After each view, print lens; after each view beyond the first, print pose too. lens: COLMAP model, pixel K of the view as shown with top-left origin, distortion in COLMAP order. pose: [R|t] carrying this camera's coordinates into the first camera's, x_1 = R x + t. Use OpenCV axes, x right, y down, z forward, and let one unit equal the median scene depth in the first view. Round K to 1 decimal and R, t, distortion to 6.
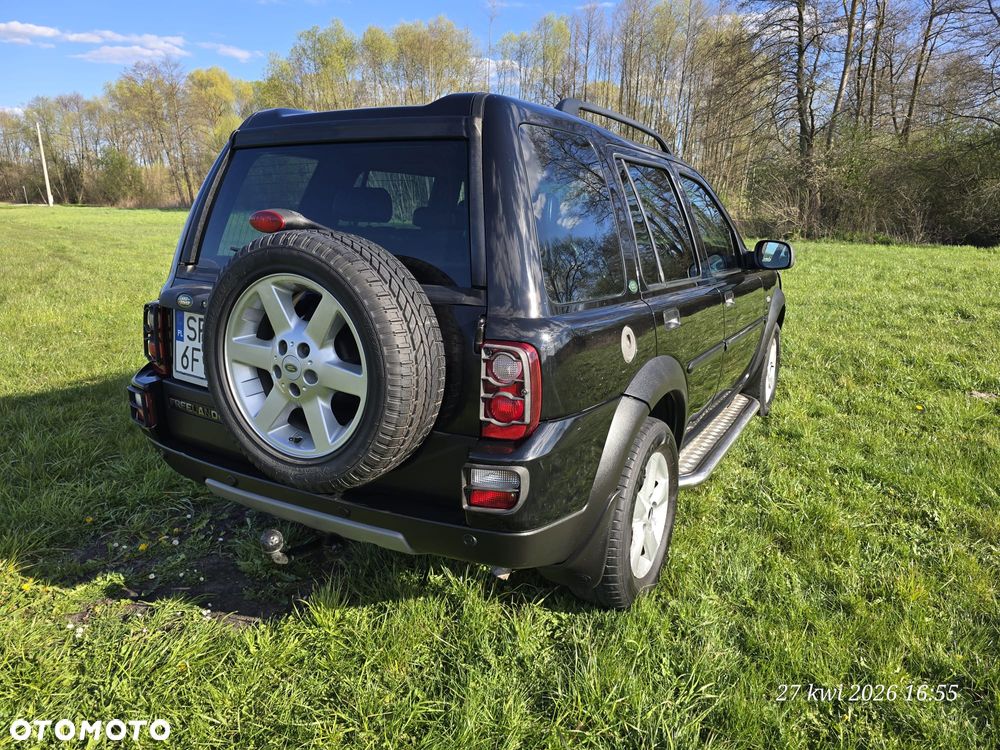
lens RADIAL K [[692.5, 0, 515.7], [0, 692.5, 377.2], [0, 0, 1]] dist [0.042460, -0.033397]
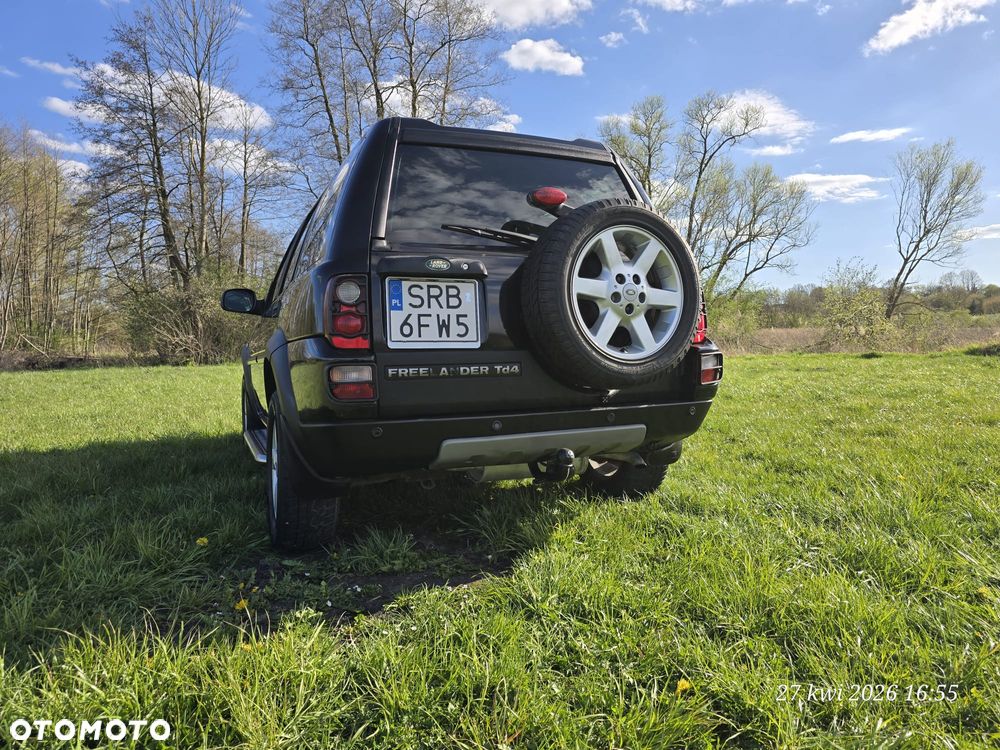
lens RADIAL K [[691.5, 0, 514.8], [0, 691.5, 371.3], [0, 0, 1]] dist [0.042273, -0.030971]
pose [[0.597705, -0.040413, 0.800697, -1.213596], [0.220192, 0.968597, -0.115482, 0.190828], [-0.770885, 0.245332, 0.587834, 0.311634]]
